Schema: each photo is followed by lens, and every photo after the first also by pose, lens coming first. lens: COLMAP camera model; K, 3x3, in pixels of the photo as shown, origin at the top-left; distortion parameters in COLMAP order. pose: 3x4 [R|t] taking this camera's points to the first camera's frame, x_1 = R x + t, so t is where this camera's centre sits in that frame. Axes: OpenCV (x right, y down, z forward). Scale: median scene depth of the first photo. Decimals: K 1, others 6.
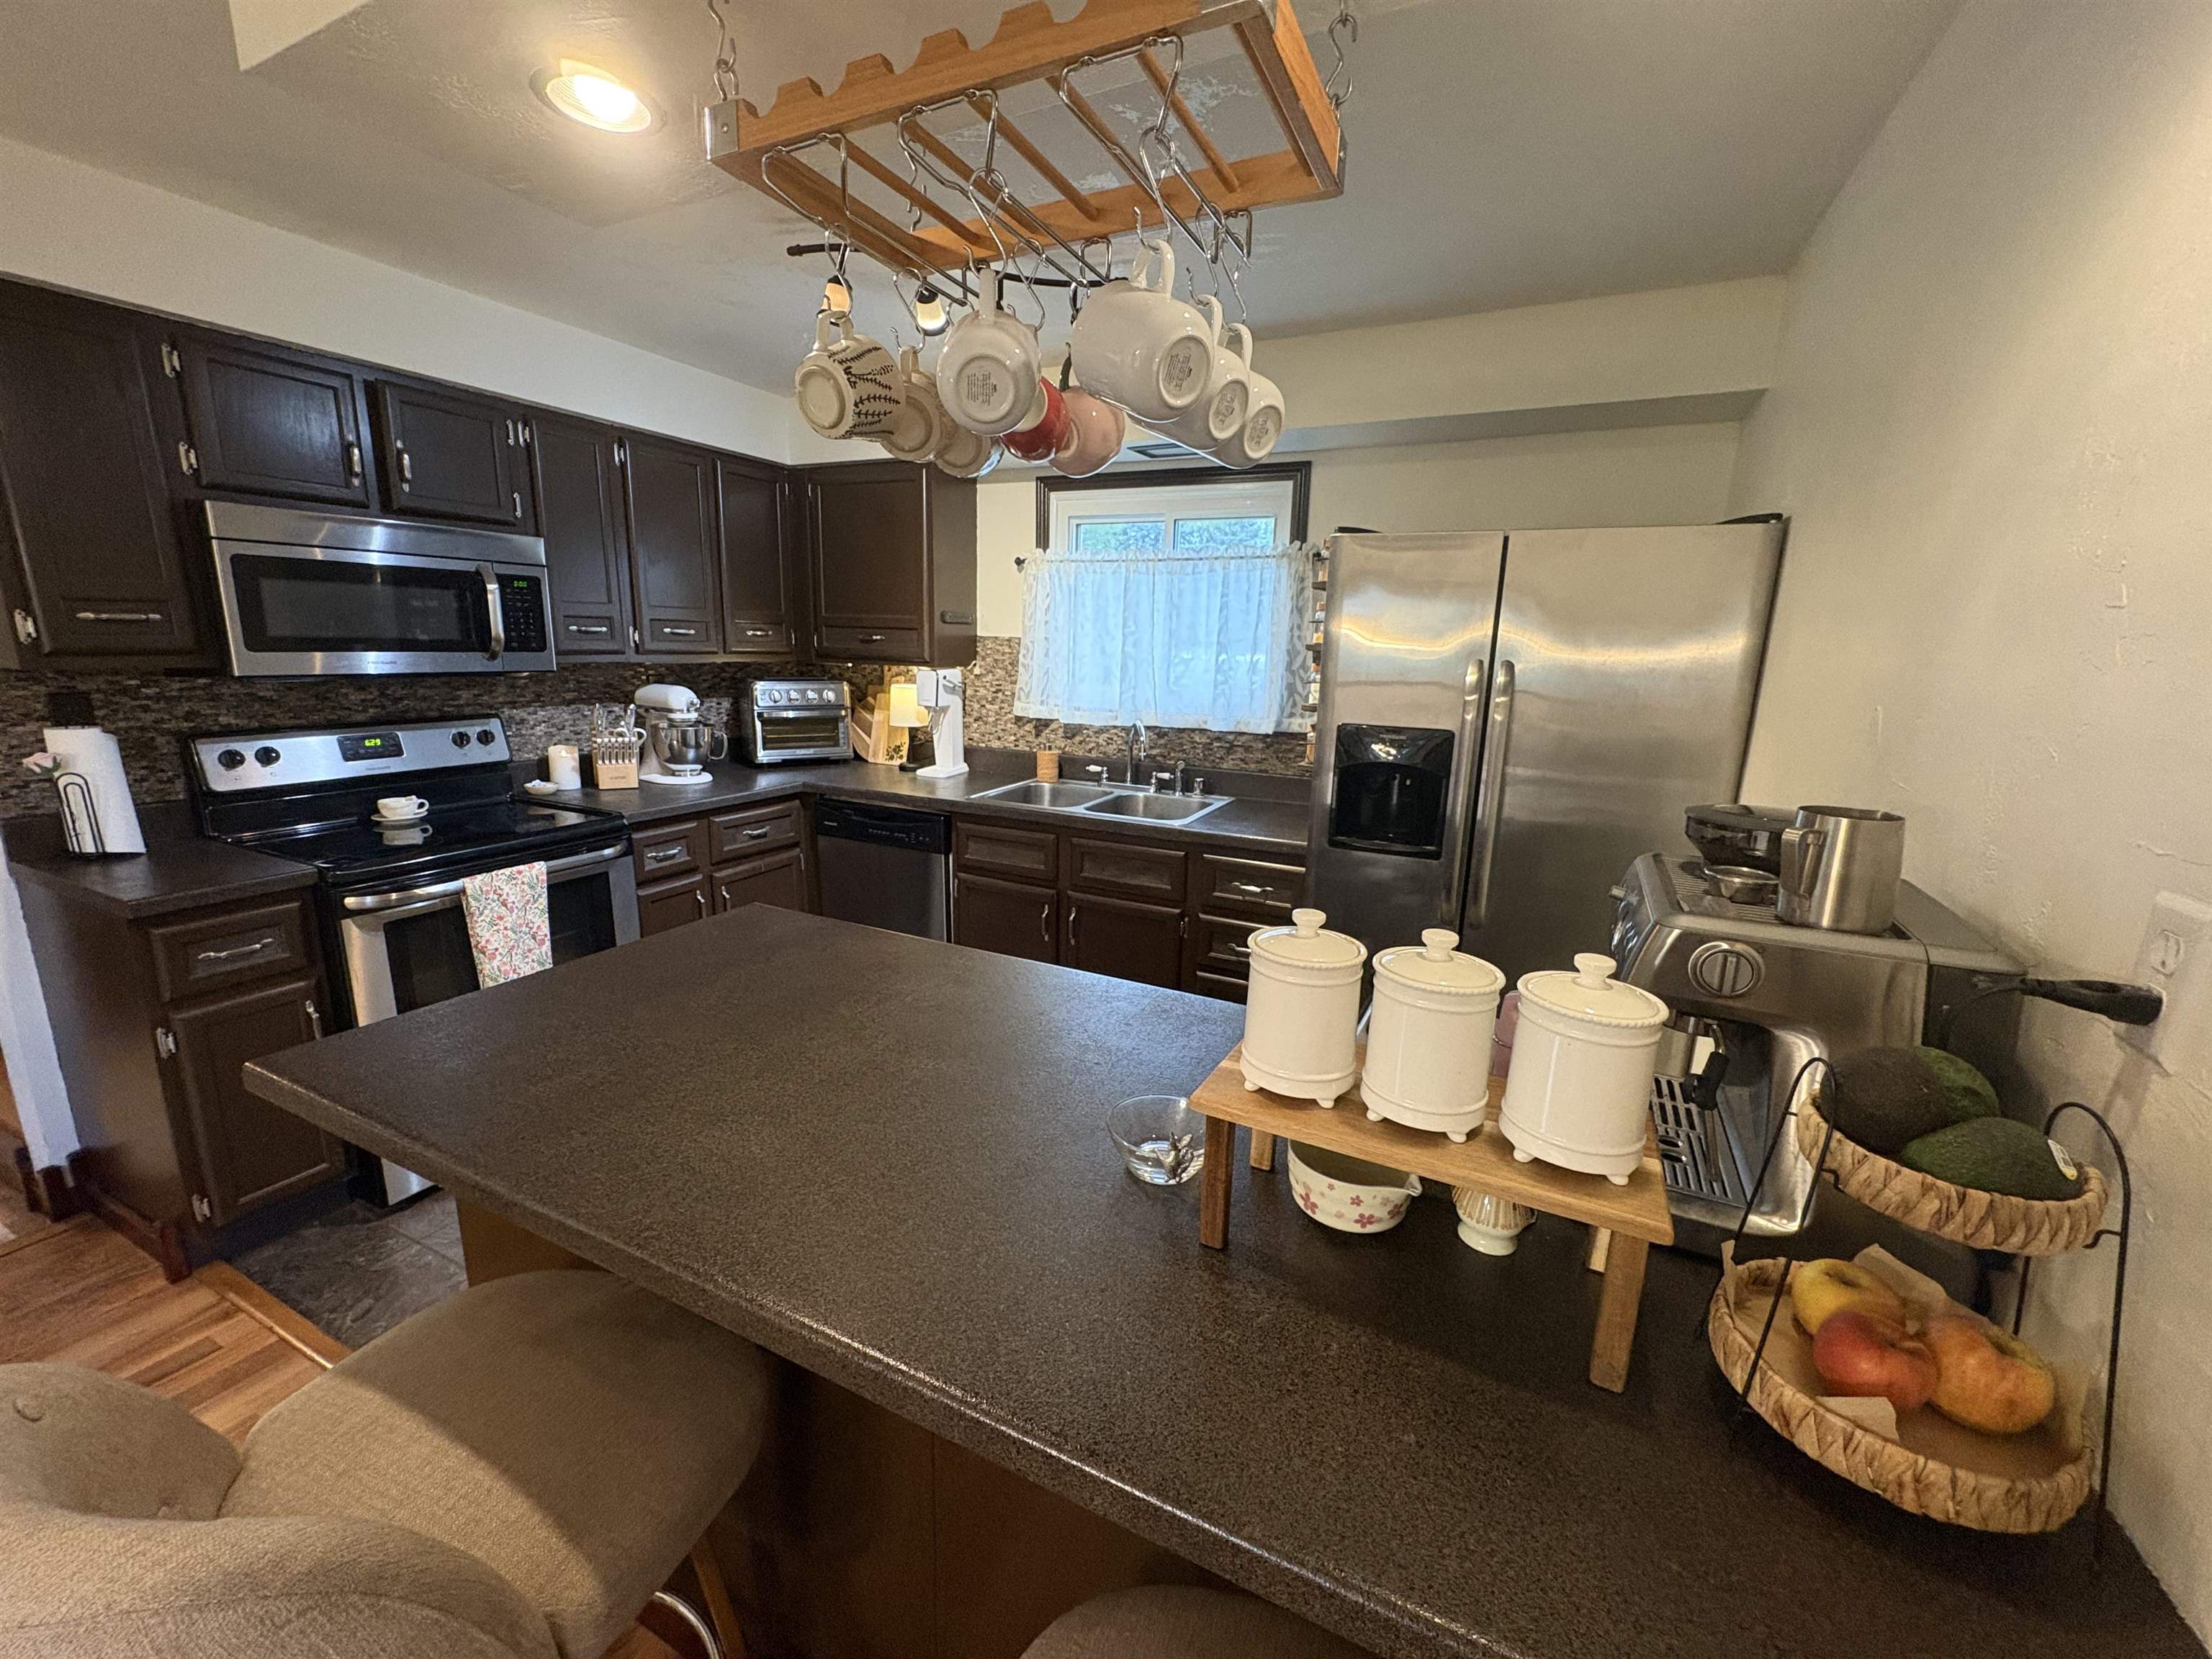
lens RADIAL K [[885.9, 0, 1103.3], [0, 885.9, 827.3], [0, 0, 1]] dist [-0.000307, 0.000235]
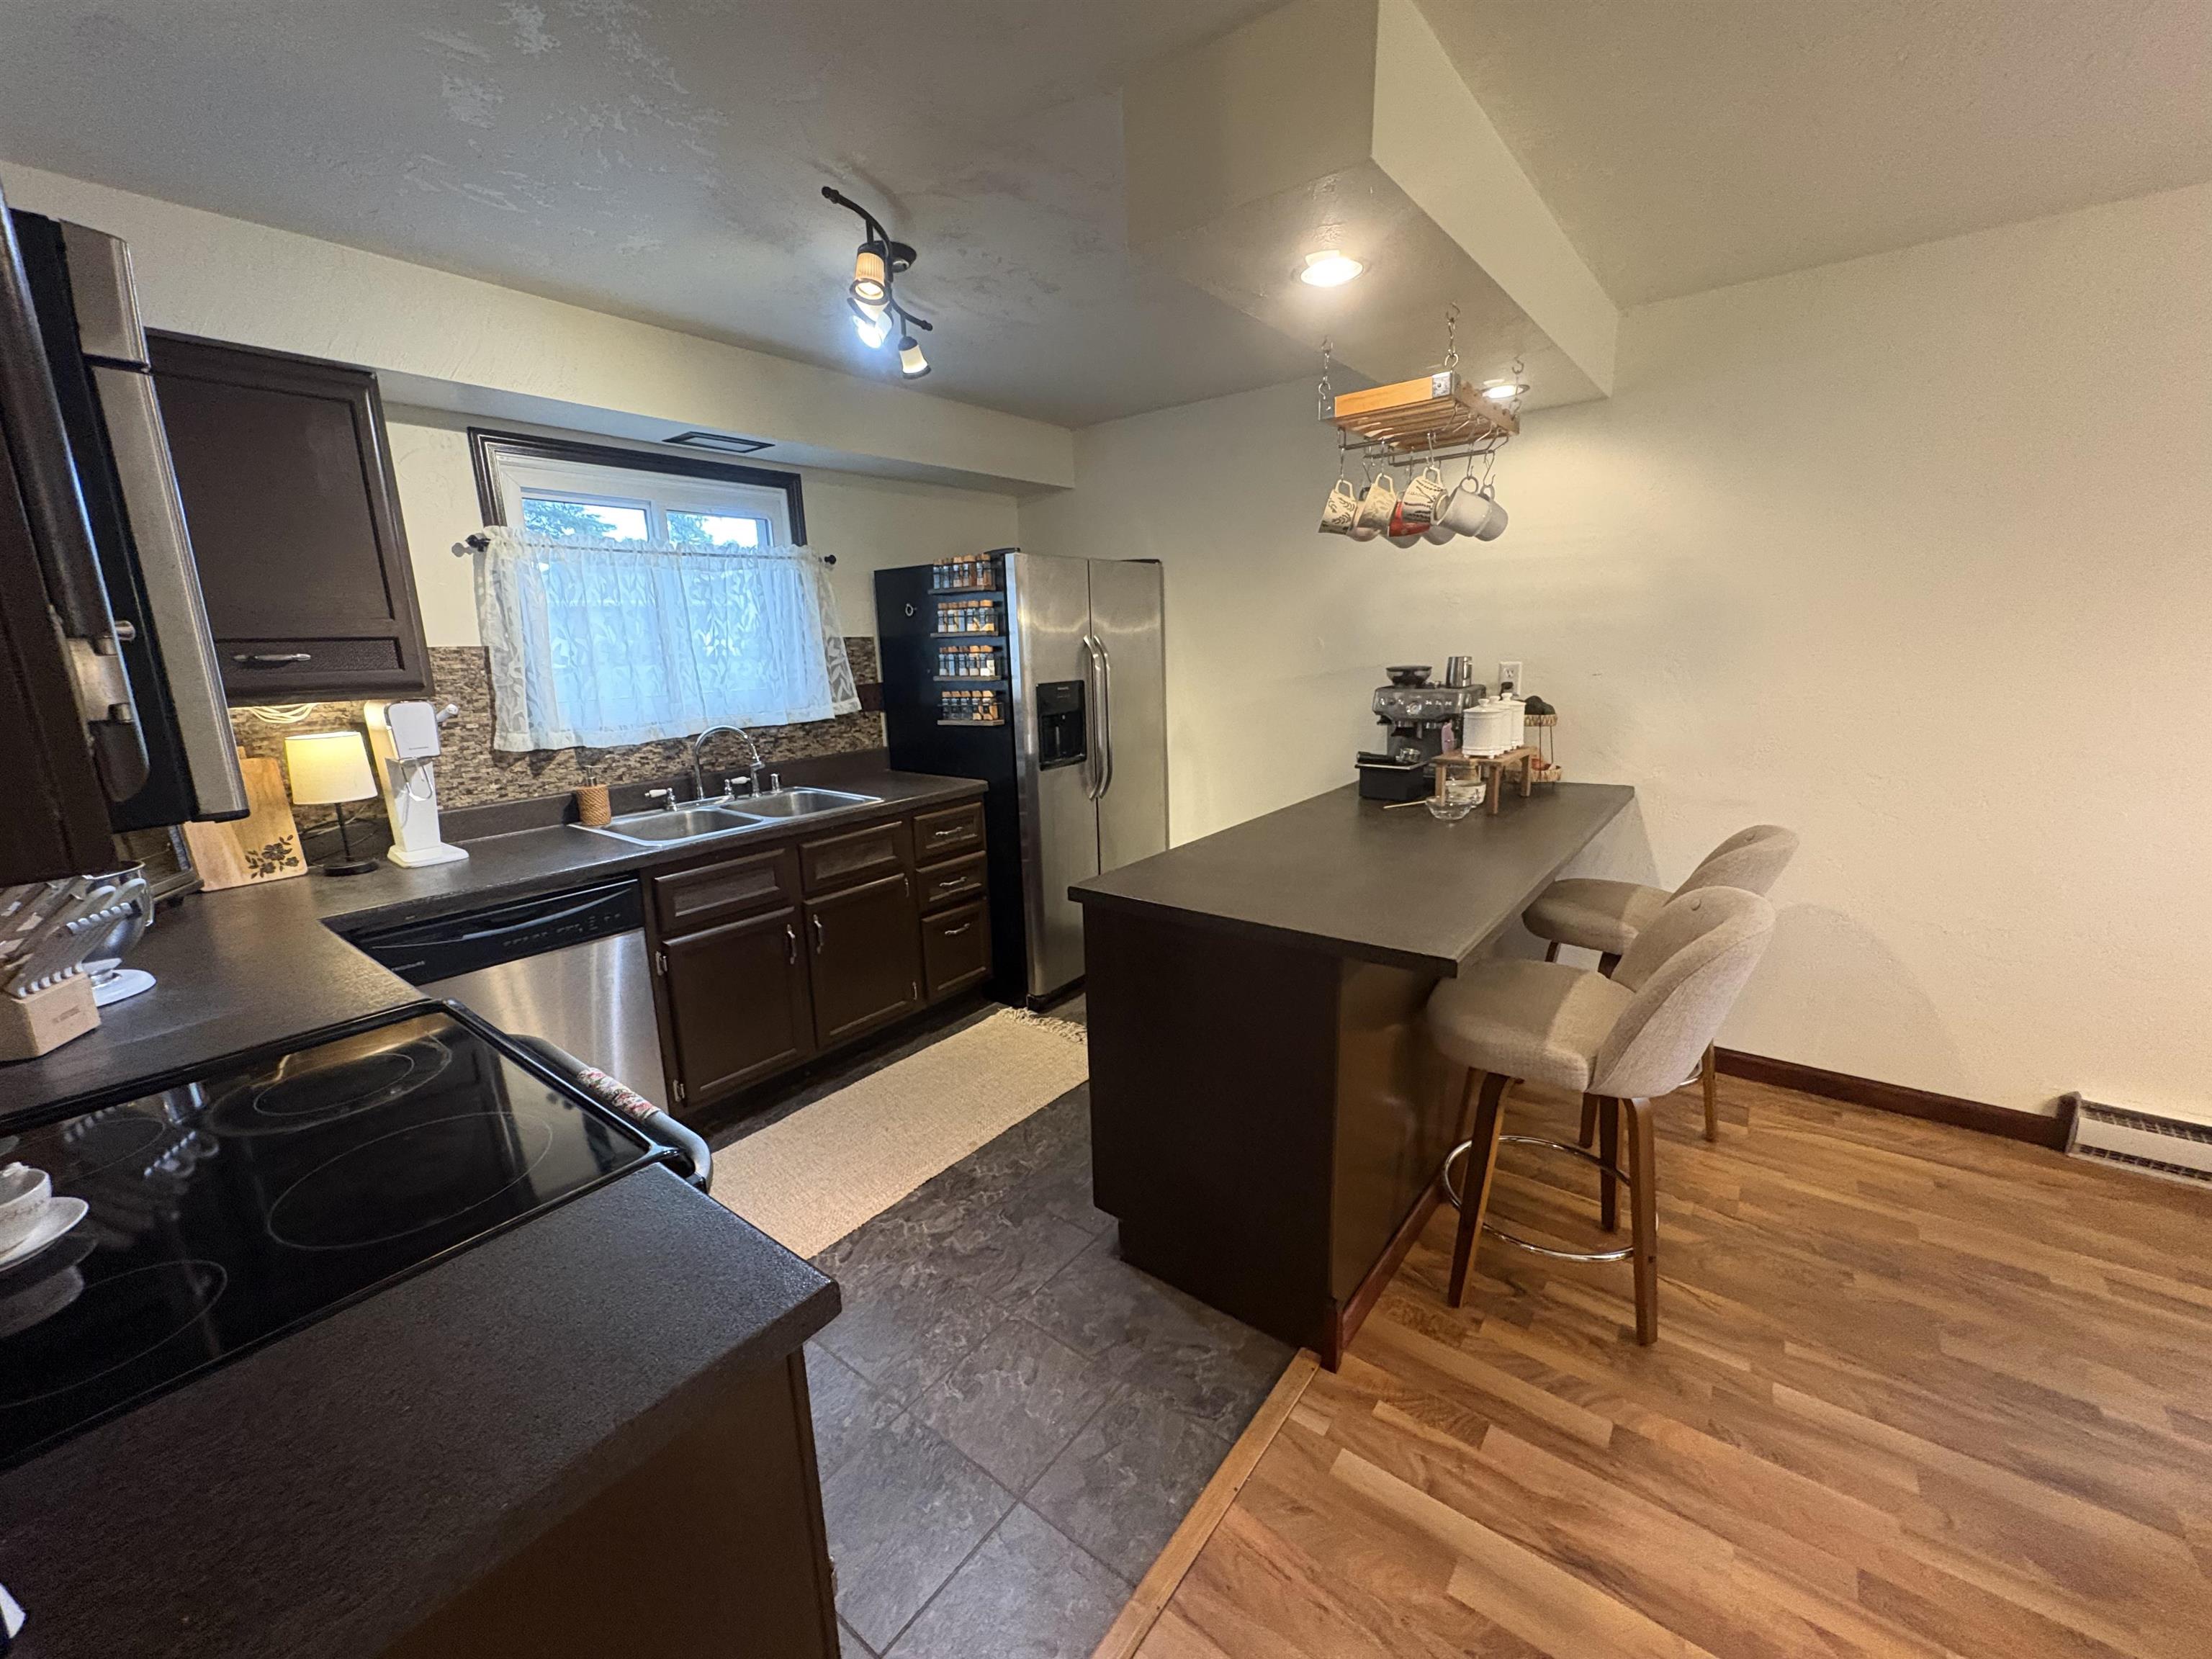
lens RADIAL K [[885.9, 0, 1108.7], [0, 885.9, 820.9], [0, 0, 1]] dist [-0.000307, 0.000235]
pose [[0.196292, -0.231671, 0.952784, -0.776310], [0.240102, 0.953463, 0.182370, -0.095050], [-0.950695, 0.192967, 0.242782, 0.395593]]
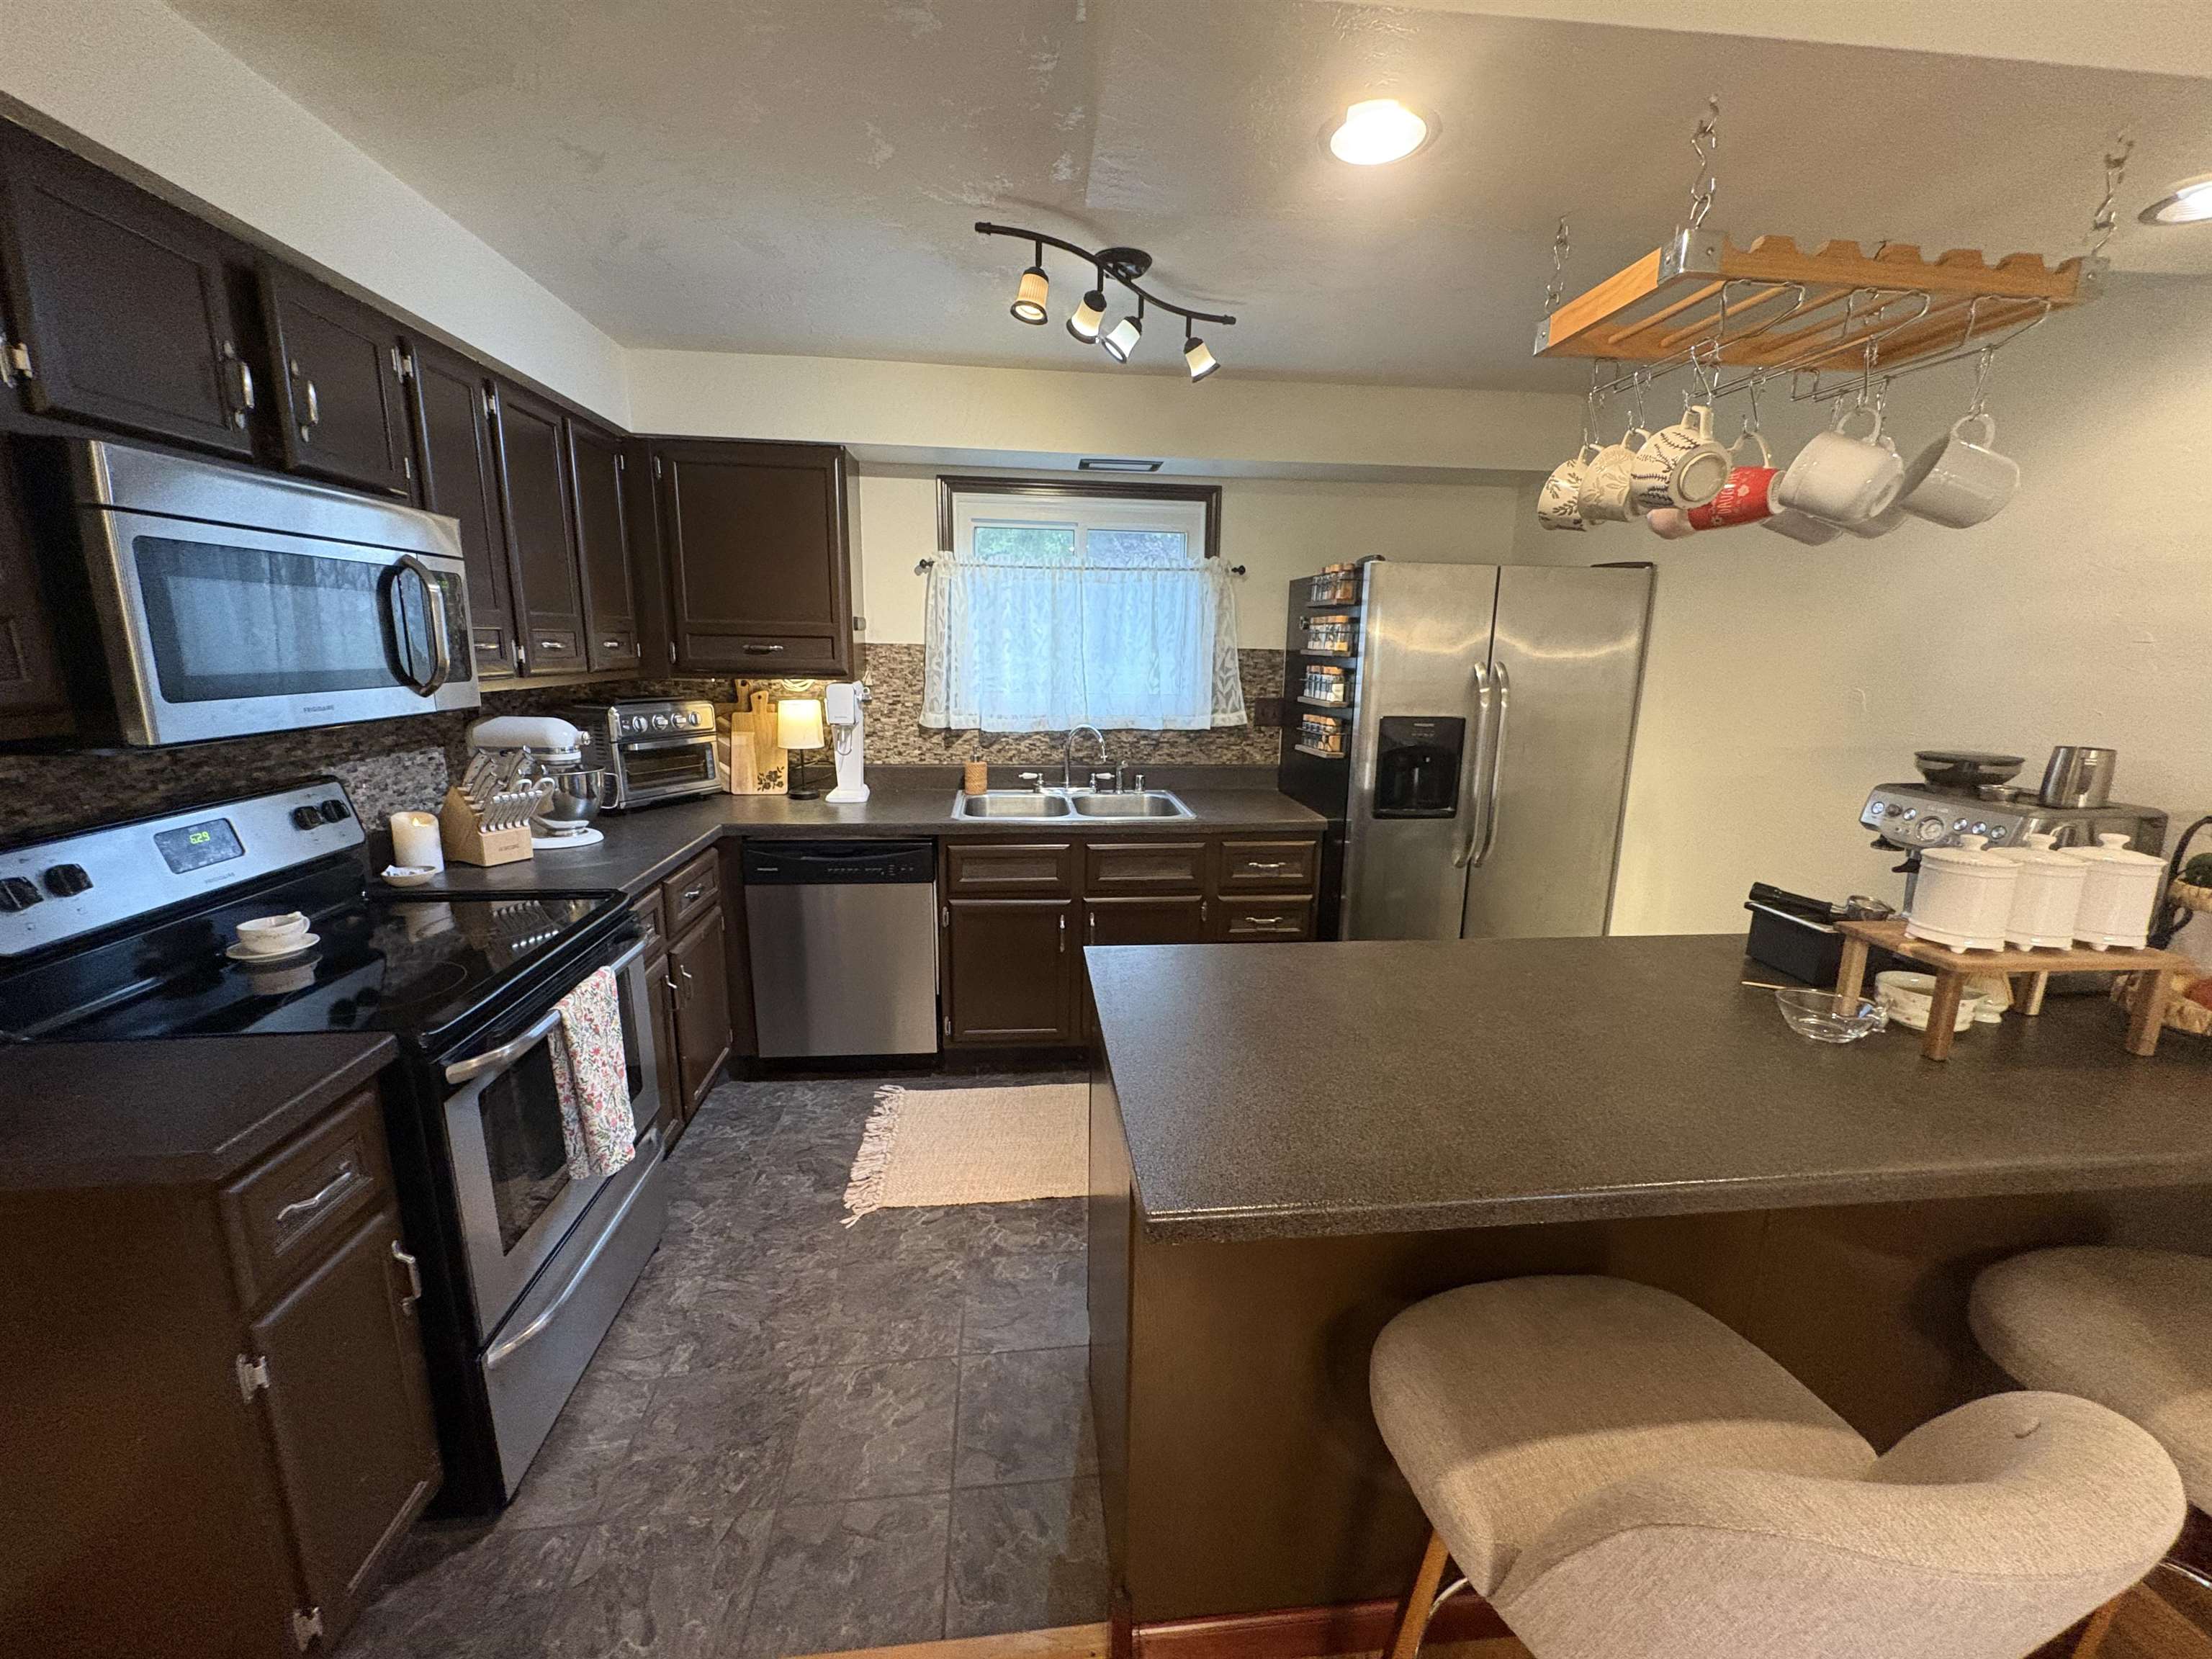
lens RADIAL K [[885.9, 0, 1099.3], [0, 885.9, 821.1], [0, 0, 1]] dist [-0.000307, 0.000235]
pose [[0.846854, -0.119208, 0.518293, -0.481812], [0.118213, 0.992368, 0.035094, -0.042845], [-0.518521, 0.031550, 0.854483, 0.115424]]
